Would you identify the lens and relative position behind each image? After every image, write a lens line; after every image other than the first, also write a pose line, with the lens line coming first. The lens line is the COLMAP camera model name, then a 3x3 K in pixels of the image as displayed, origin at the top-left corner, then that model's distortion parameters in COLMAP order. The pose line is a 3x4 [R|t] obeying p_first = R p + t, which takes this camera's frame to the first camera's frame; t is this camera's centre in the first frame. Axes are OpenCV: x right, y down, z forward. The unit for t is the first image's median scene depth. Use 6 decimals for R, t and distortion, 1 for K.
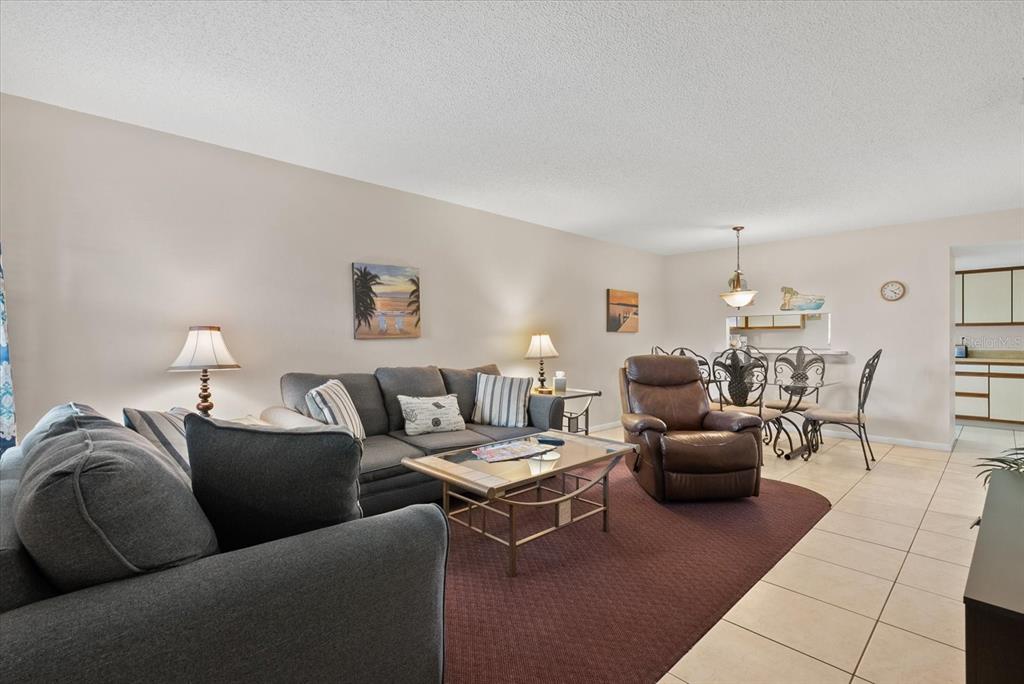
lens RADIAL K [[467.6, 0, 514.4], [0, 467.6, 341.5], [0, 0, 1]] dist [-0.000857, 0.000225]
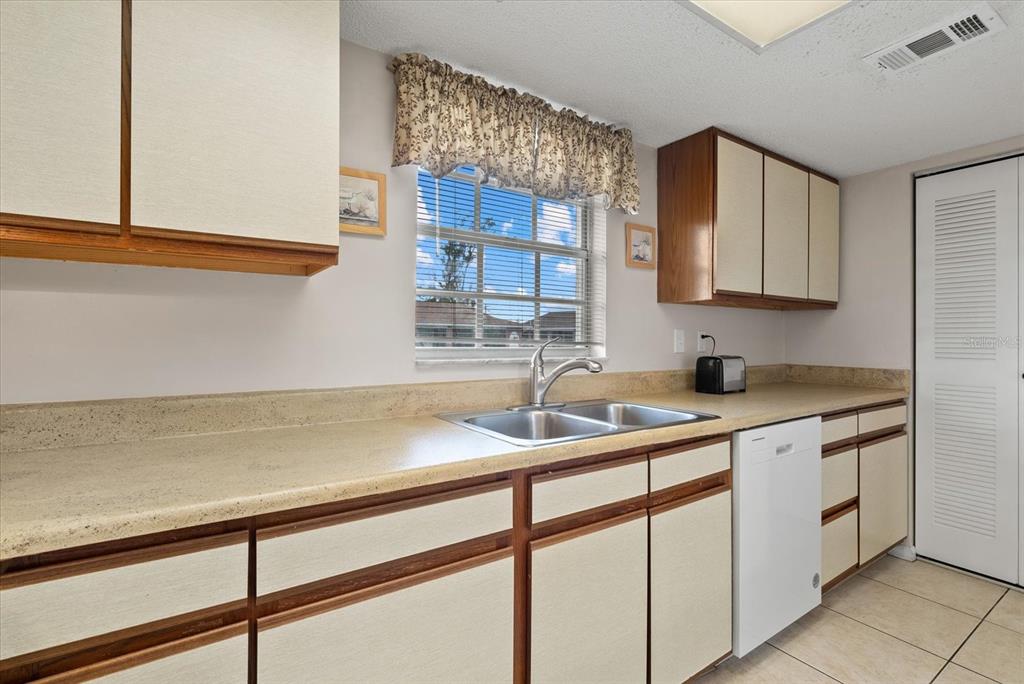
lens RADIAL K [[460.7, 0, 512.1], [0, 460.7, 336.7], [0, 0, 1]] dist [-0.000329, 0.000053]
pose [[0.179769, 0.003776, 0.983702, 0.645244], [-0.001939, 0.999992, -0.003485, -0.007238], [-0.983707, -0.001281, 0.179775, 1.242270]]
